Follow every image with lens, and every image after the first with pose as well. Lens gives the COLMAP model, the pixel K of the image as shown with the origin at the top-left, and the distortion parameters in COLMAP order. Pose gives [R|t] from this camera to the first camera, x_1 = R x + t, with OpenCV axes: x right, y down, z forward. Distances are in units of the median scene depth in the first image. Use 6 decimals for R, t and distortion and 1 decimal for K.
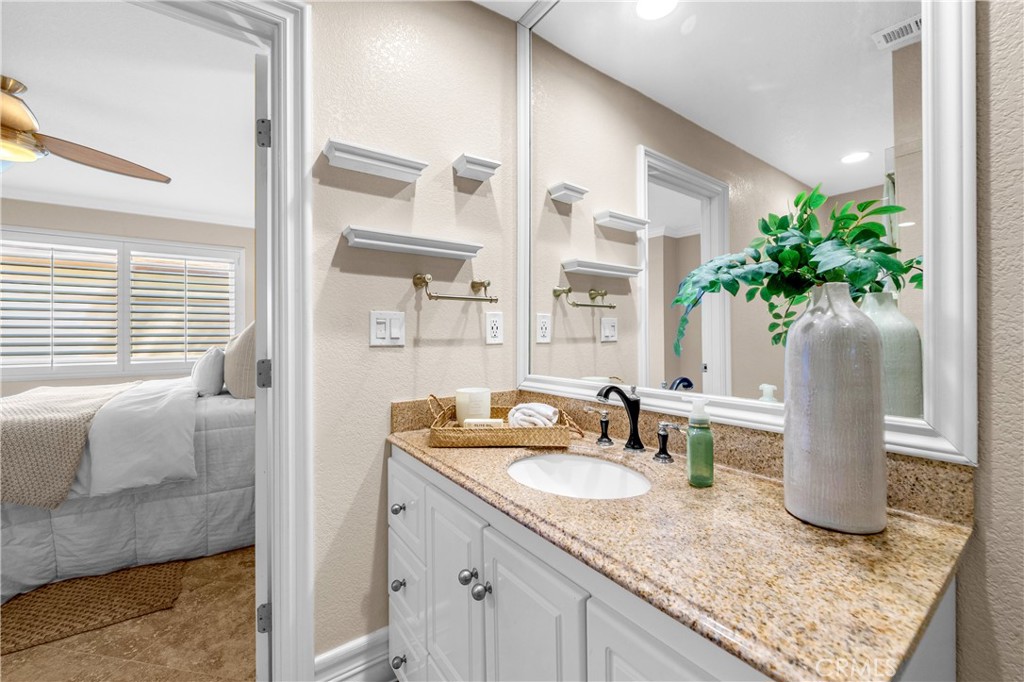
lens RADIAL K [[407.7, 0, 510.5], [0, 407.7, 335.9], [0, 0, 1]] dist [-0.001280, -0.000699]
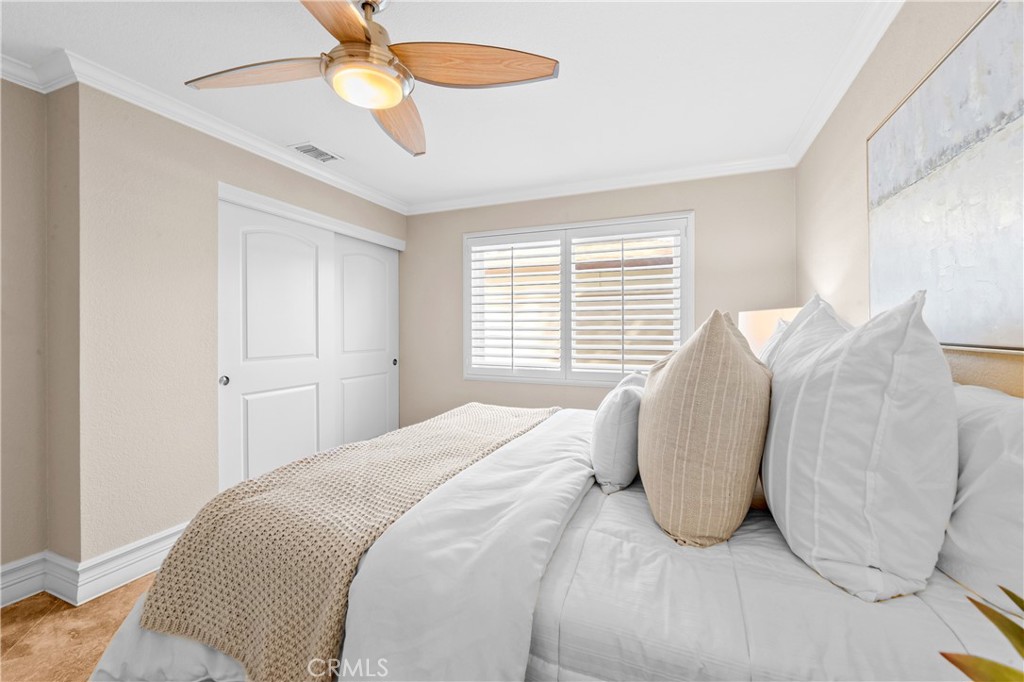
lens RADIAL K [[407.7, 0, 516.4], [0, 407.7, 332.2], [0, 0, 1]] dist [-0.001280, -0.000699]
pose [[0.537912, 0.012741, -0.842905, -0.280897], [-0.002202, 0.999904, 0.013708, -0.025919], [0.842998, -0.005518, 0.537888, 0.454616]]
